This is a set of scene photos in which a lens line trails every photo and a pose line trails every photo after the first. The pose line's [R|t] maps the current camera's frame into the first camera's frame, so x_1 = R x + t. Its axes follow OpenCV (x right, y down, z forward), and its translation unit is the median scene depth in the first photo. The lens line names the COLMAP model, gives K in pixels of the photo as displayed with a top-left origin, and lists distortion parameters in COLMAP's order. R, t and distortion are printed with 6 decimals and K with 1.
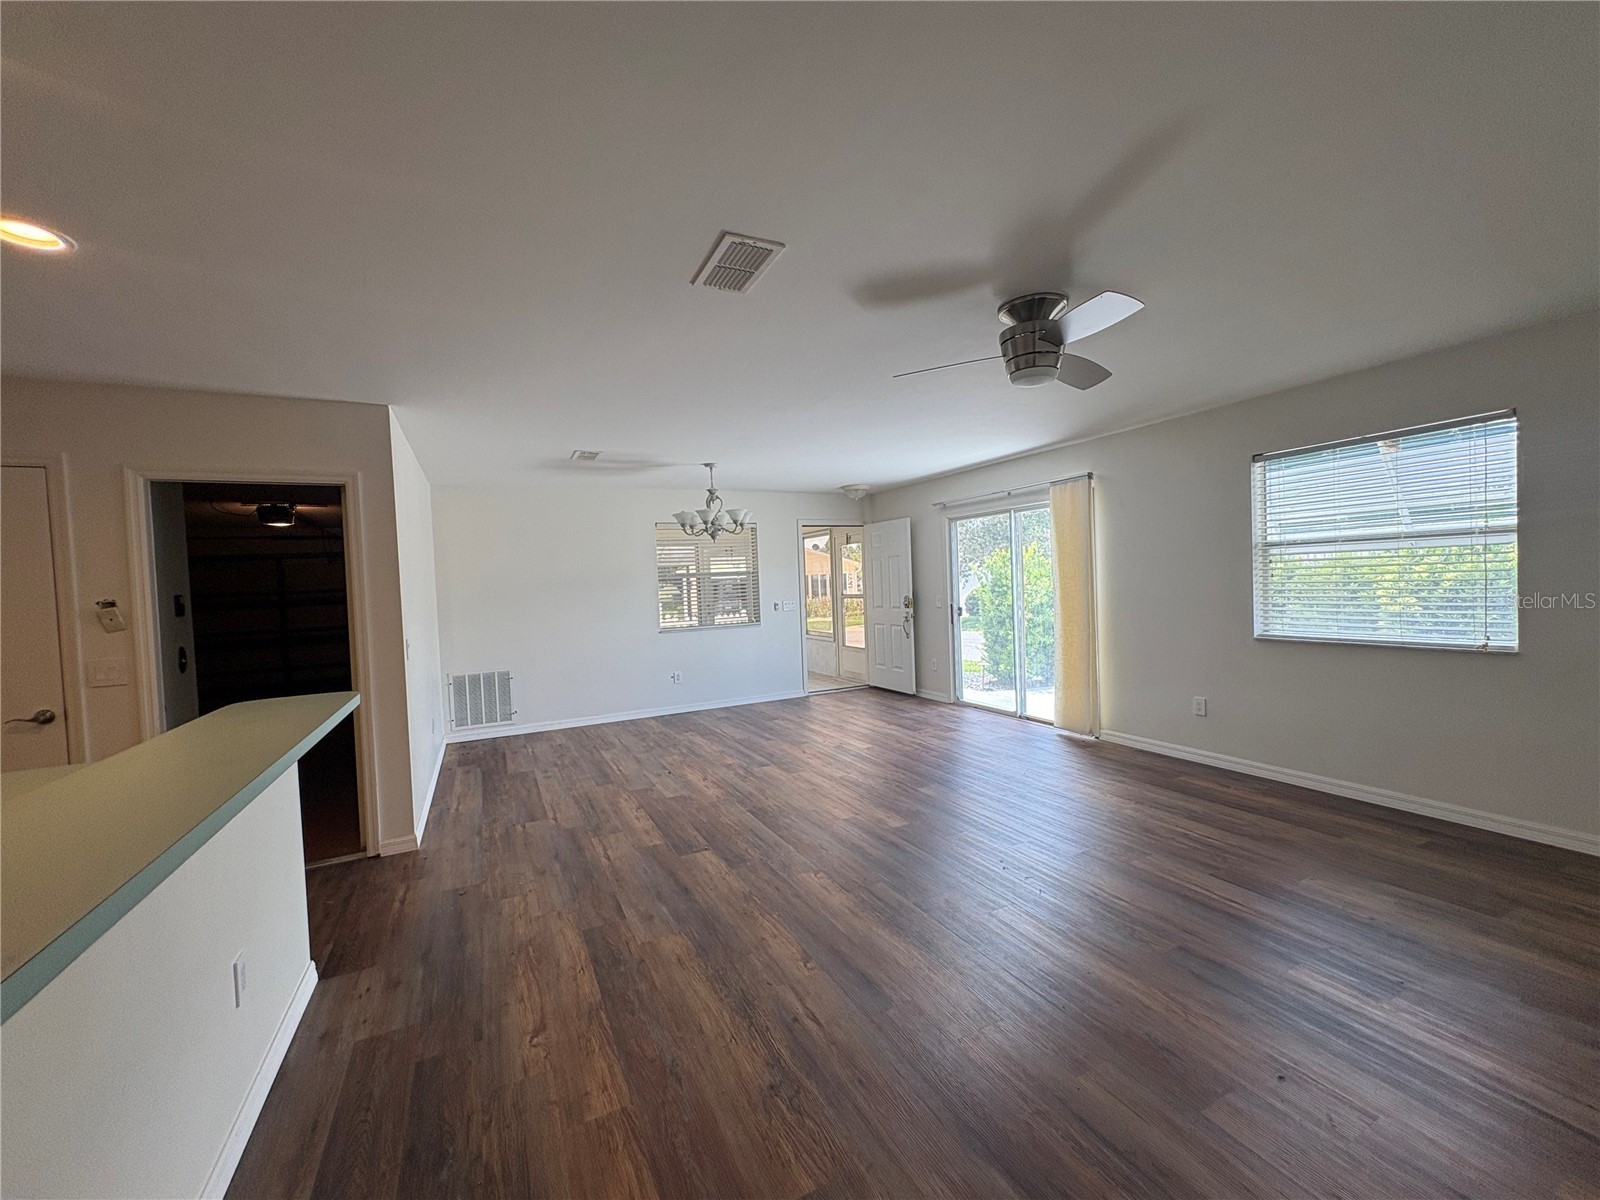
lens RADIAL K [[640.3, 0, 800.0], [0, 640.3, 600.0], [0, 0, 1]] dist [0.001228, 0.000003]
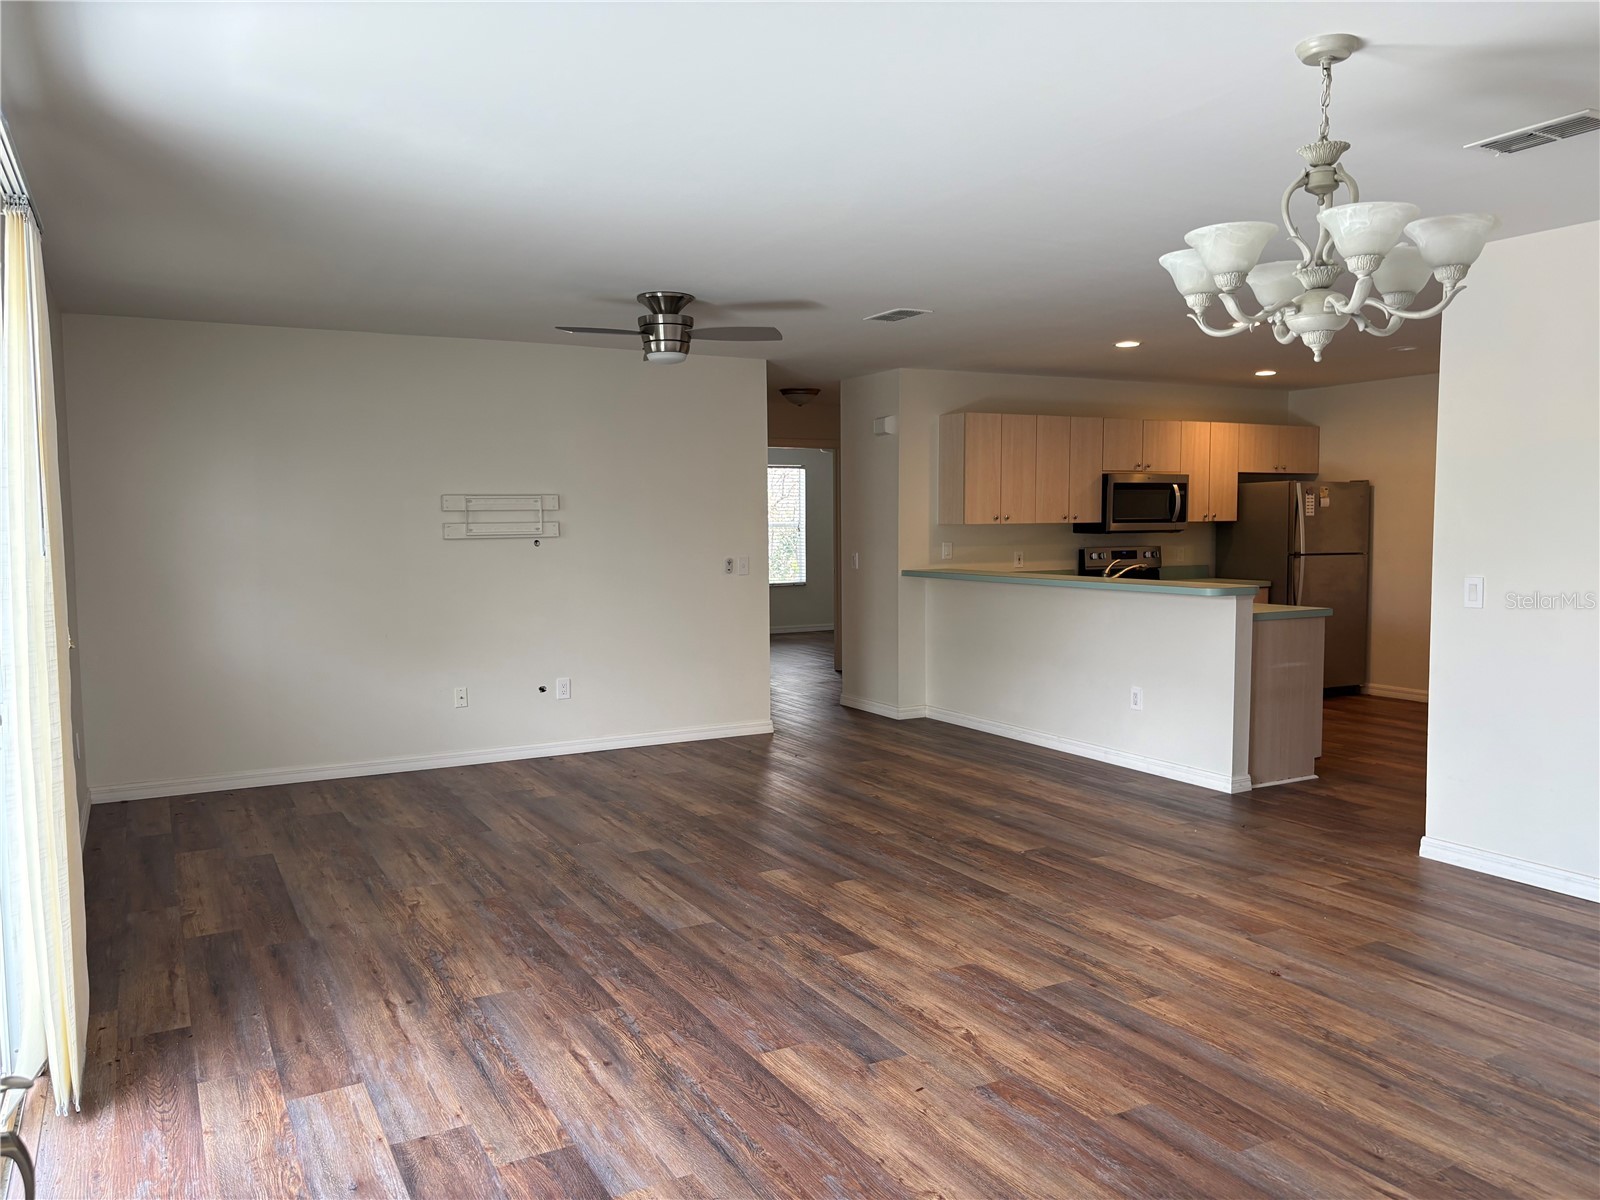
lens RADIAL K [[1214.5, 0, 815.3], [0, 1214.5, 597.9], [0, 0, 1]] dist [0.028121, -0.036286]
pose [[-0.997870, 0.052432, -0.038816, 0.101177], [0.048513, 0.994216, 0.095821, -0.055749], [0.043616, 0.093733, -0.994641, 1.632350]]
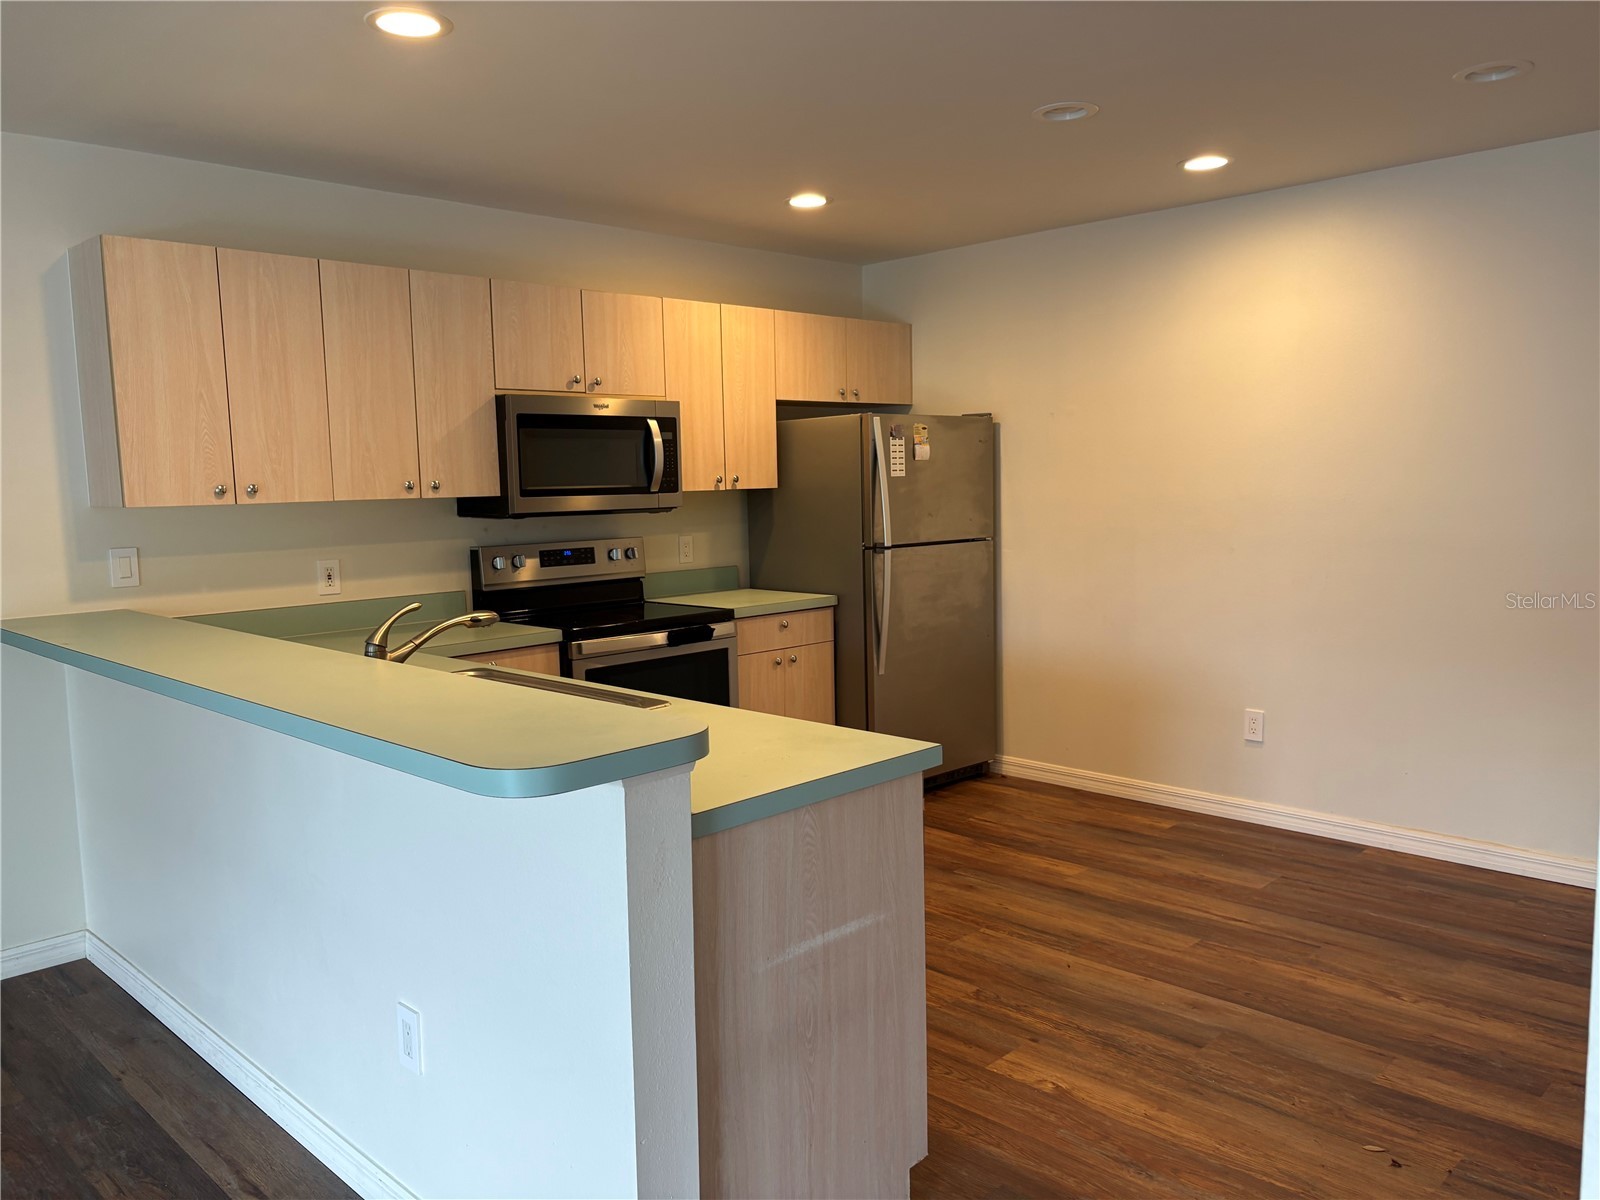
lens RADIAL K [[1215.7, 0, 800.0], [0, 1215.7, 600.0], [0, 0, 1]] dist [0.099961, -0.159394]
pose [[-0.943562, 0.097140, -0.316629, -0.301924], [0.052921, 0.987957, 0.145395, -0.018092], [0.326939, 0.120433, -0.937340, 0.784633]]
